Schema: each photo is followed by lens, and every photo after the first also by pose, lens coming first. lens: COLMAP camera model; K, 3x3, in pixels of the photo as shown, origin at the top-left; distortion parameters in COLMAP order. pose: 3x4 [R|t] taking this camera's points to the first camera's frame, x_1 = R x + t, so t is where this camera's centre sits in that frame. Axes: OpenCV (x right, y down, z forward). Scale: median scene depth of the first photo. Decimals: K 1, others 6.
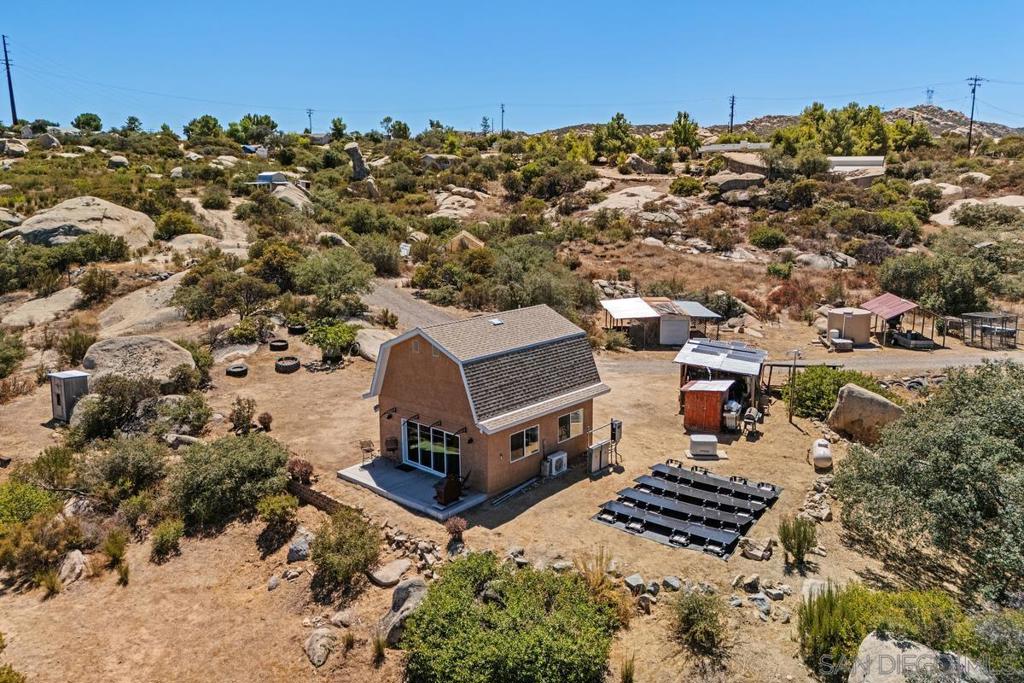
lens RADIAL K [[758.3, 0, 508.5], [0, 758.3, 337.9], [0, 0, 1]] dist [0.047821, -0.034337]
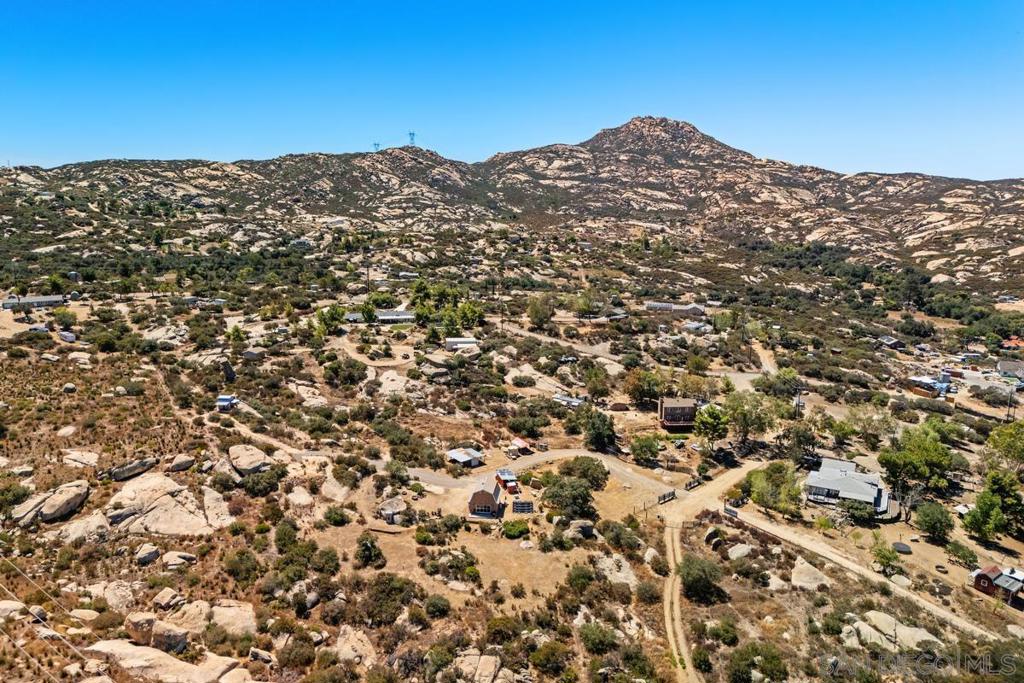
lens RADIAL K [[758.3, 0, 515.7], [0, 758.3, 338.5], [0, 0, 1]] dist [0.047821, -0.034337]
pose [[0.806197, -0.114485, 0.580465, -0.893624], [0.111279, 0.992931, 0.041282, -0.387026], [-0.581089, 0.031312, 0.813238, -1.119845]]
